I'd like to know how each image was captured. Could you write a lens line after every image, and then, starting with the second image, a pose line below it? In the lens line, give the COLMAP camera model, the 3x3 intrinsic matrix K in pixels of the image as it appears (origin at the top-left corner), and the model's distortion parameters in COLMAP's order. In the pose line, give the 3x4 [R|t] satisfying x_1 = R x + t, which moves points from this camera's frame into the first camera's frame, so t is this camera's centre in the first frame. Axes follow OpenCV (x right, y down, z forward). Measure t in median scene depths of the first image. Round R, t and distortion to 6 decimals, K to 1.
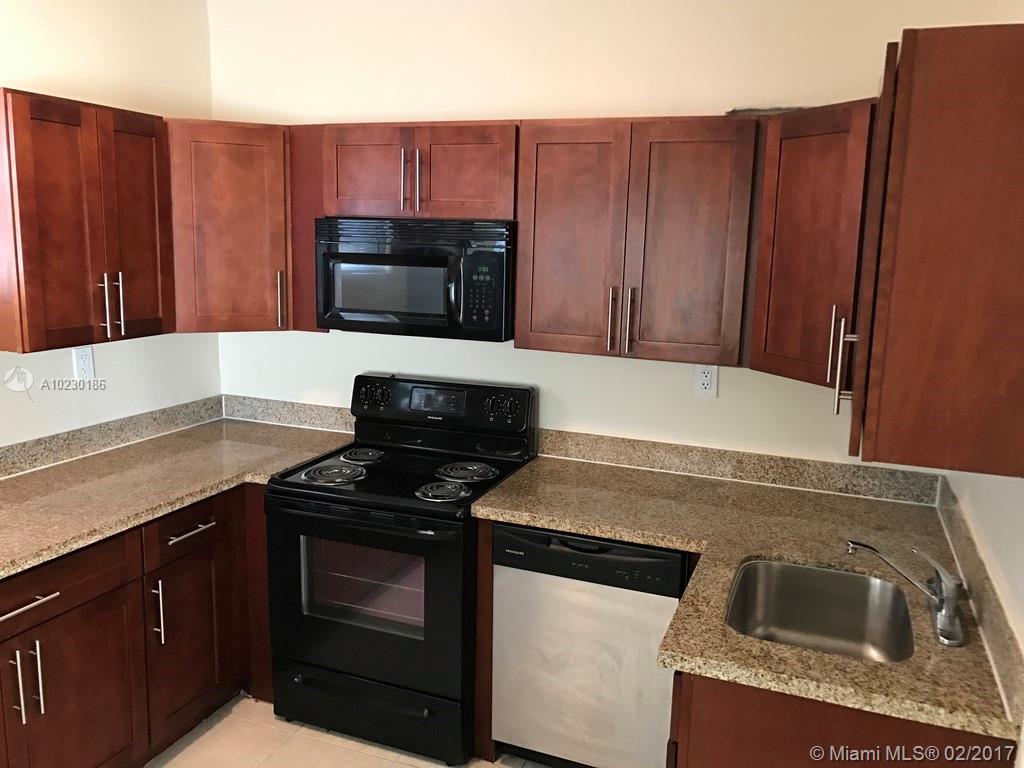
lens RADIAL K [[843.0, 0, 516.9], [0, 843.0, 379.7], [0, 0, 1]] dist [0.058044, -0.082927]
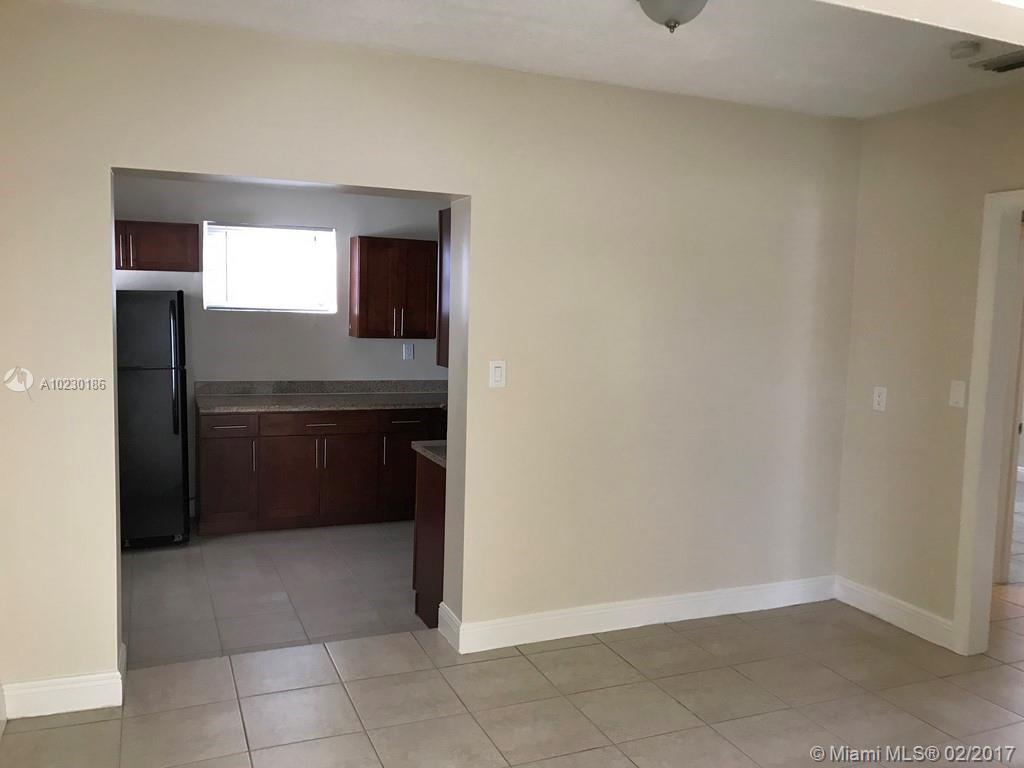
lens RADIAL K [[843.0, 0, 514.4], [0, 843.0, 390.9], [0, 0, 1]] dist [0.058044, -0.082927]
pose [[0.704816, 0.071141, -0.705814, 1.395202], [-0.133617, 0.990463, -0.033597, 0.134036], [0.696693, 0.117988, 0.707600, -0.396821]]
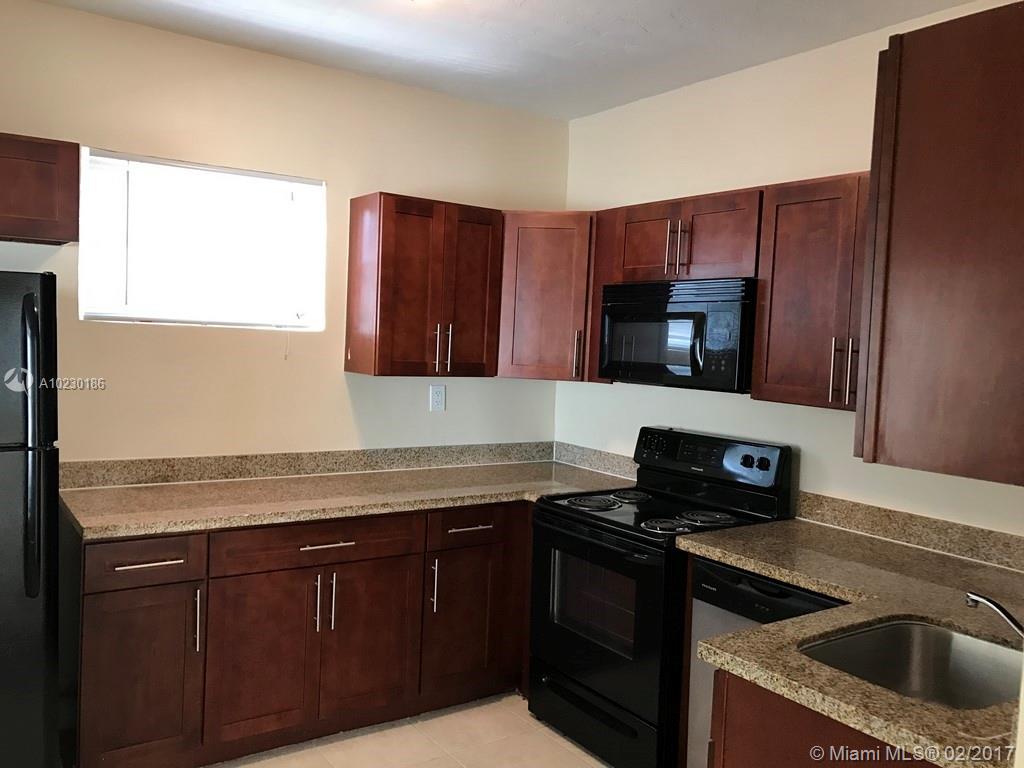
lens RADIAL K [[843.0, 0, 507.3], [0, 843.0, 379.2], [0, 0, 1]] dist [0.058044, -0.082927]
pose [[0.831441, 0.039691, -0.554194, 0.338963], [-0.116551, 0.987712, -0.104120, 0.085261], [0.543251, 0.151162, 0.825850, -0.026566]]
